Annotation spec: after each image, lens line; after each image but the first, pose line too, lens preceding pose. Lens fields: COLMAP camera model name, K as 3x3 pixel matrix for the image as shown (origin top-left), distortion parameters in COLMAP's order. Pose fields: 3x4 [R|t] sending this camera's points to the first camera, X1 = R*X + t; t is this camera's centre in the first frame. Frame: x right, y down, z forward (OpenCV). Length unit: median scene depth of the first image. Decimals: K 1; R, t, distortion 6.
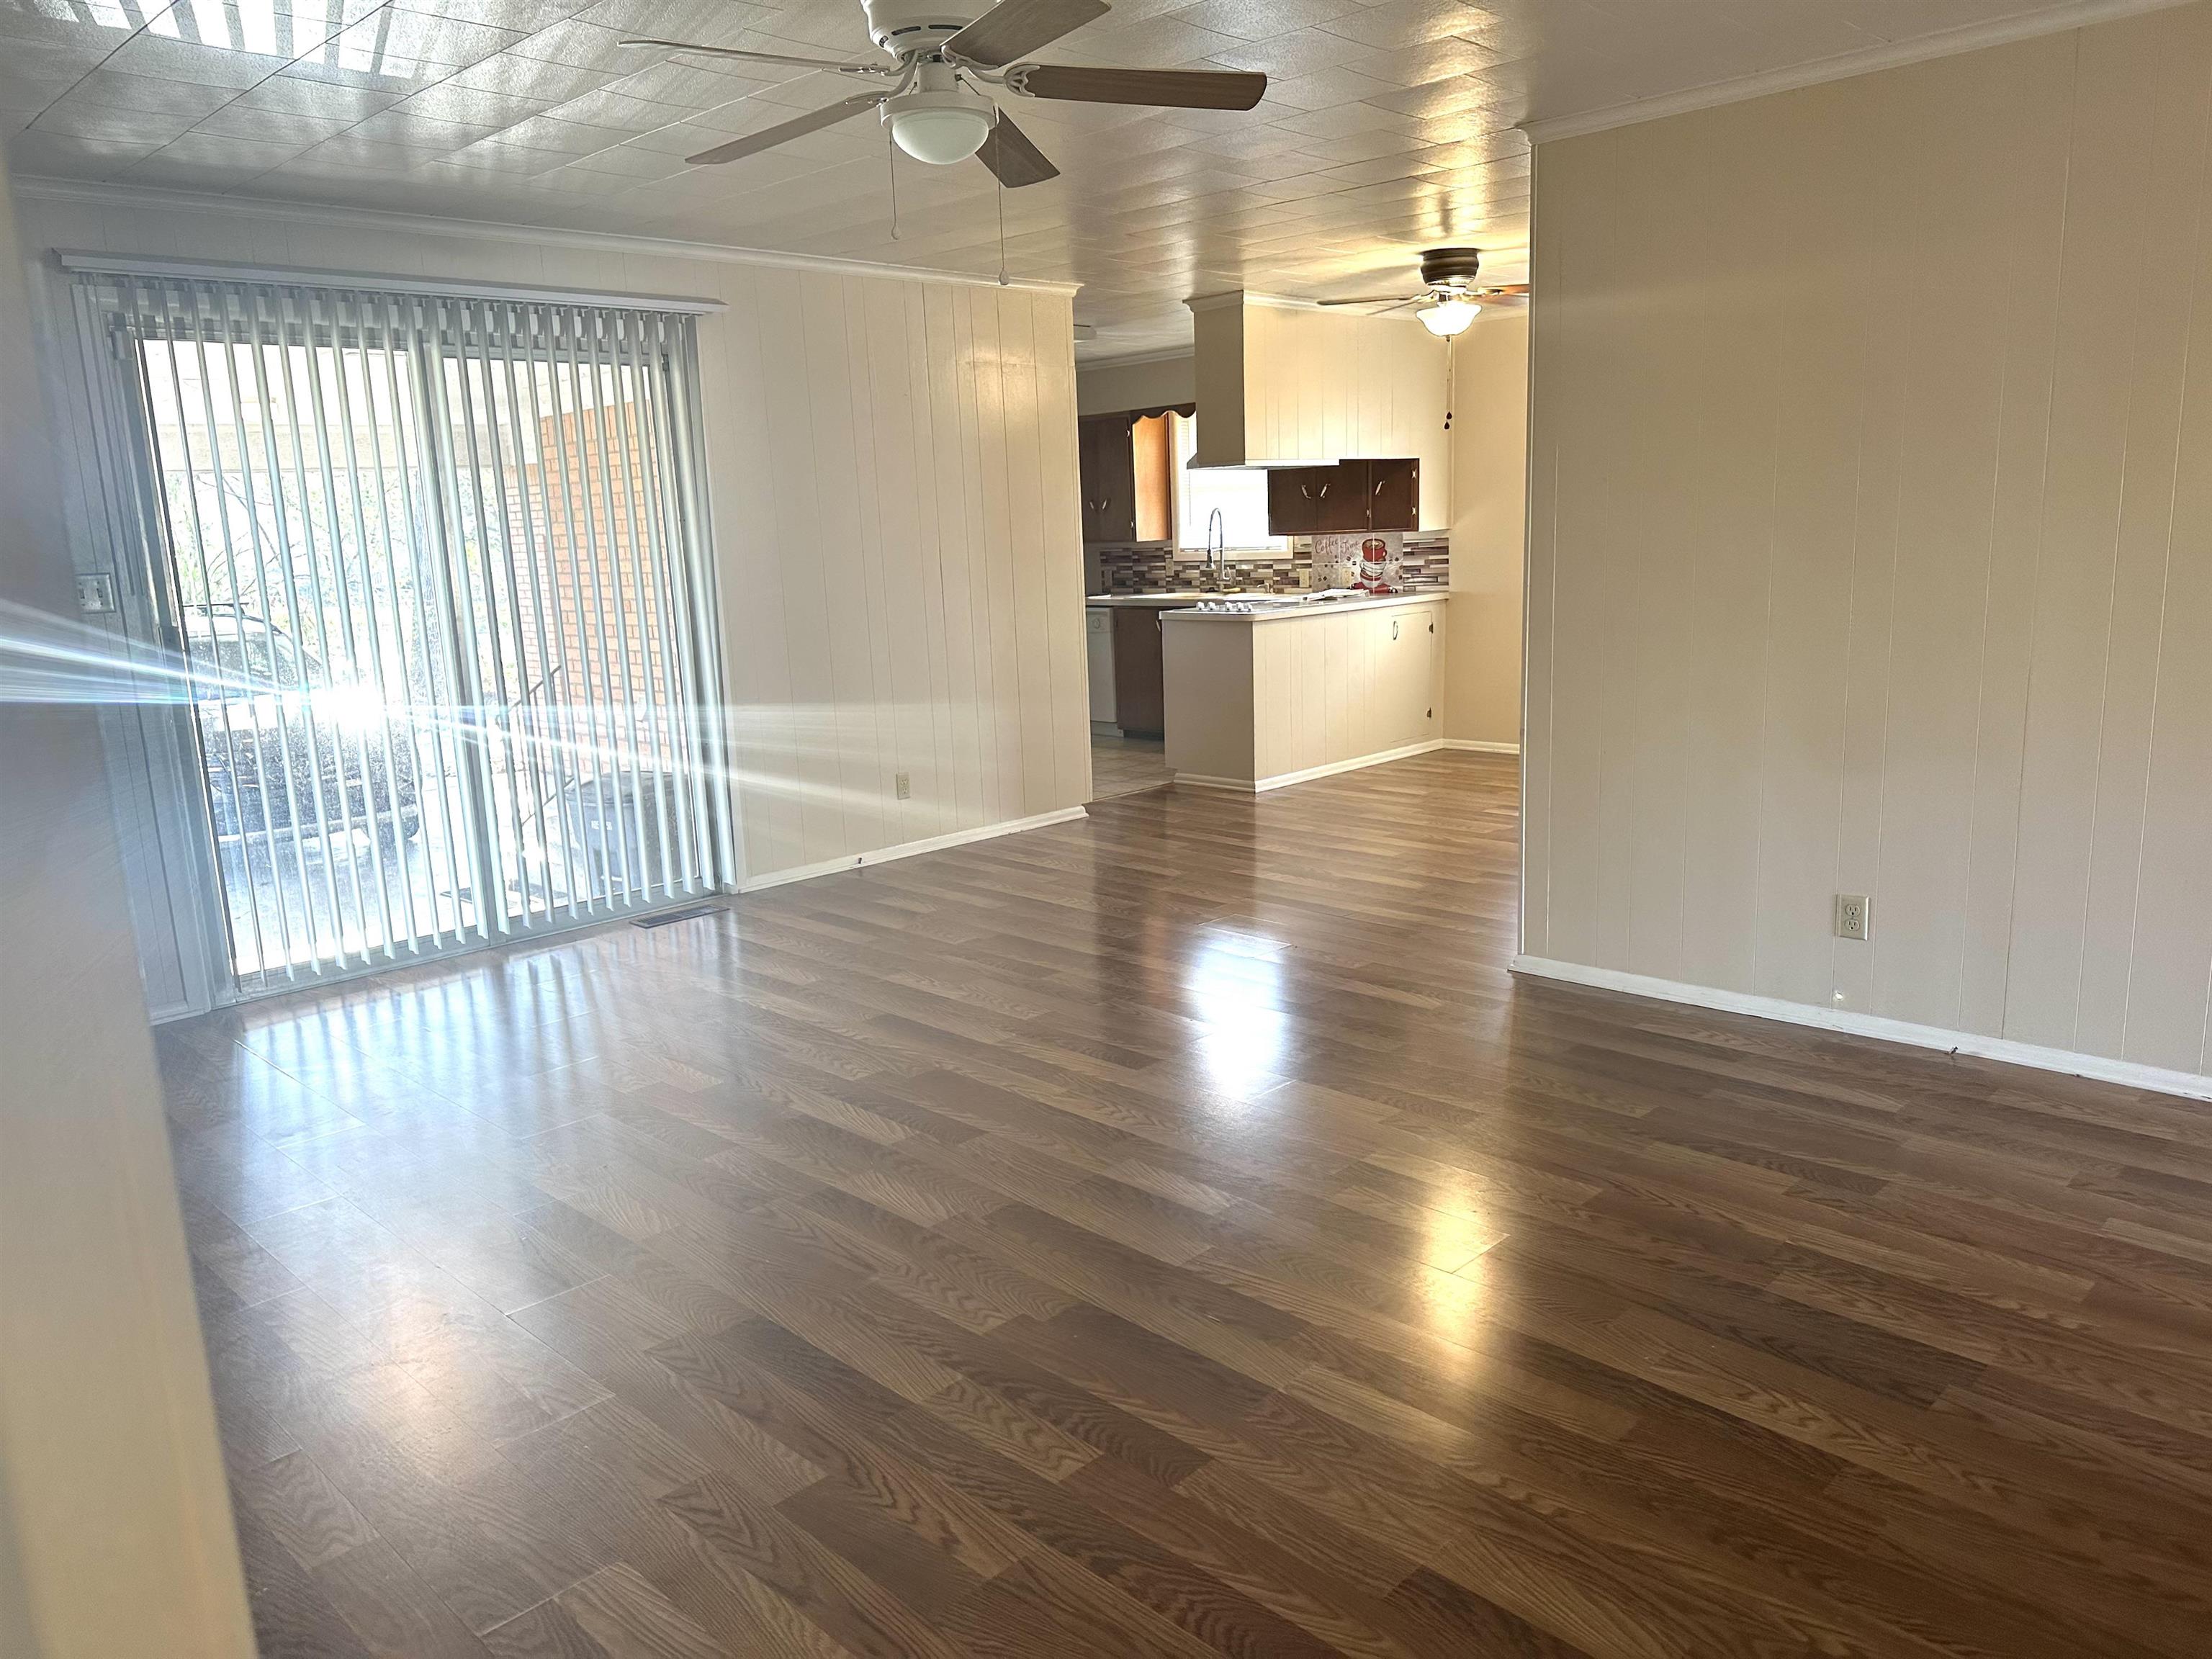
lens RADIAL K [[1588.8, 0, 1076.2], [0, 1588.8, 842.7], [0, 0, 1]] dist [0.127605, -0.172500]
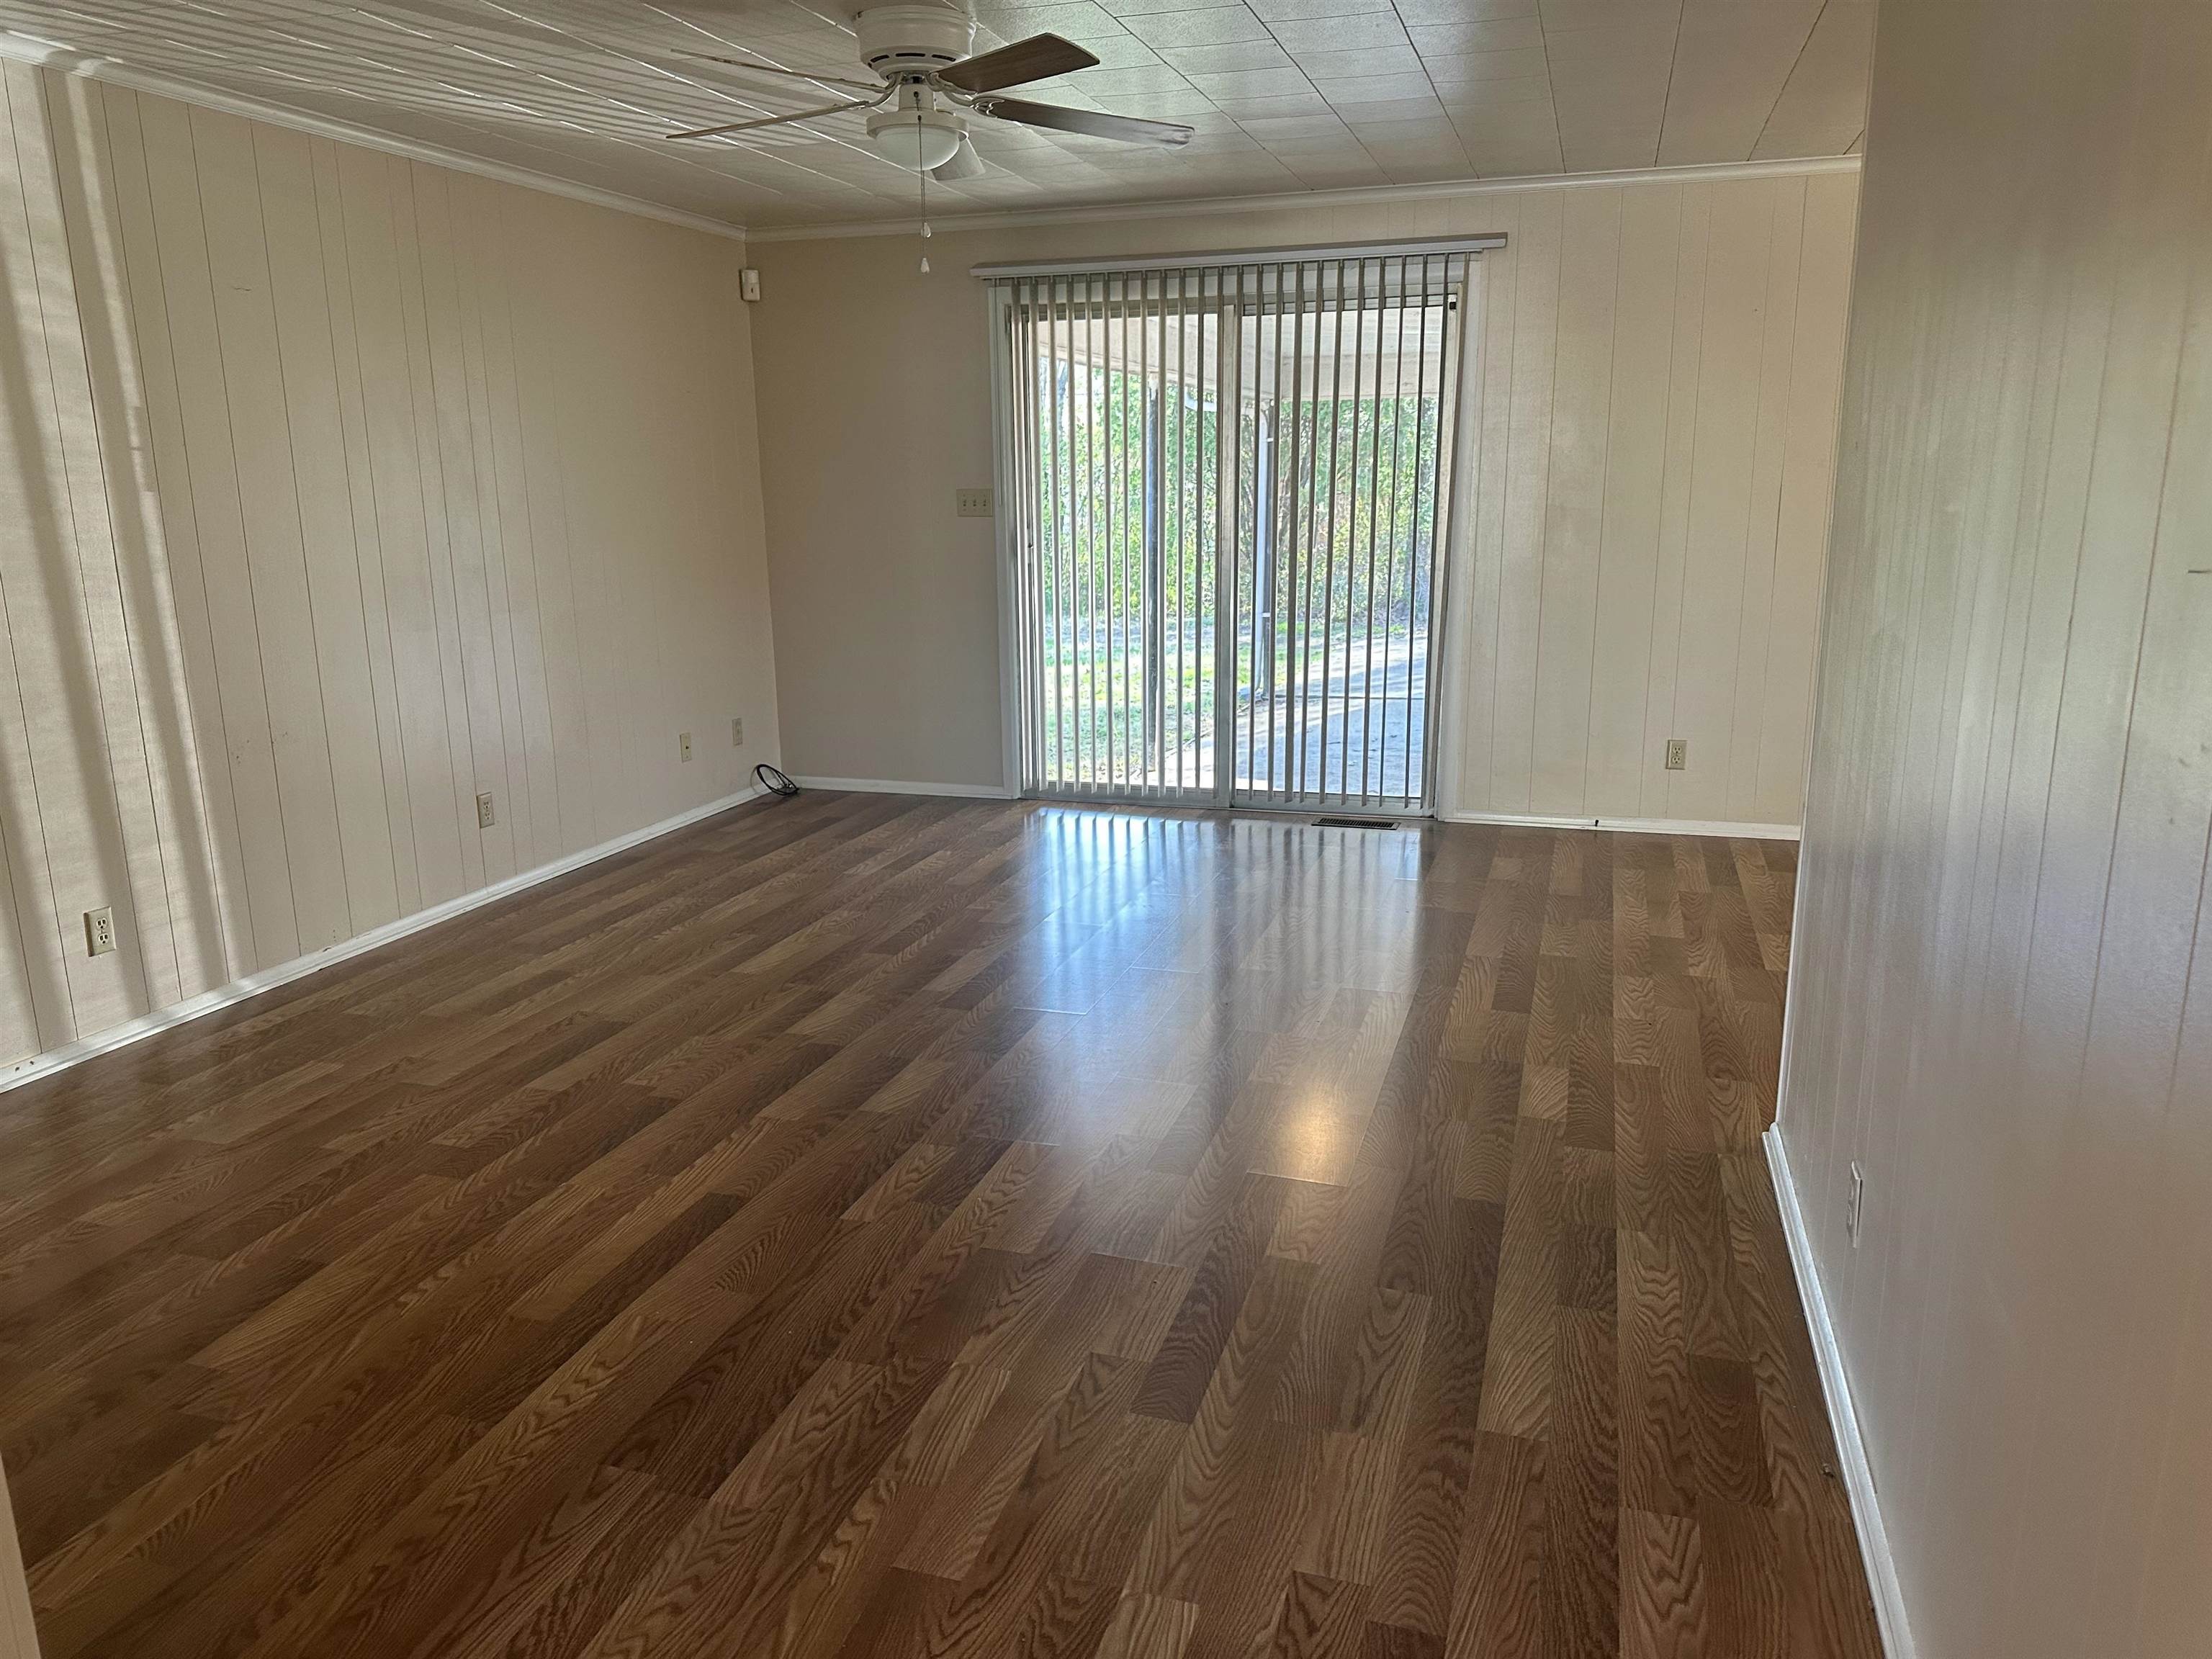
lens RADIAL K [[1554.6, 0, 1142.7], [0, 1554.6, 818.1], [0, 0, 1]] dist [0.156217, -0.329648]
pose [[0.464055, 0.235978, -0.853796, 1.158293], [-0.182081, 0.968692, 0.168769, -0.207365], [0.866890, 0.077142, 0.492494, 0.646206]]
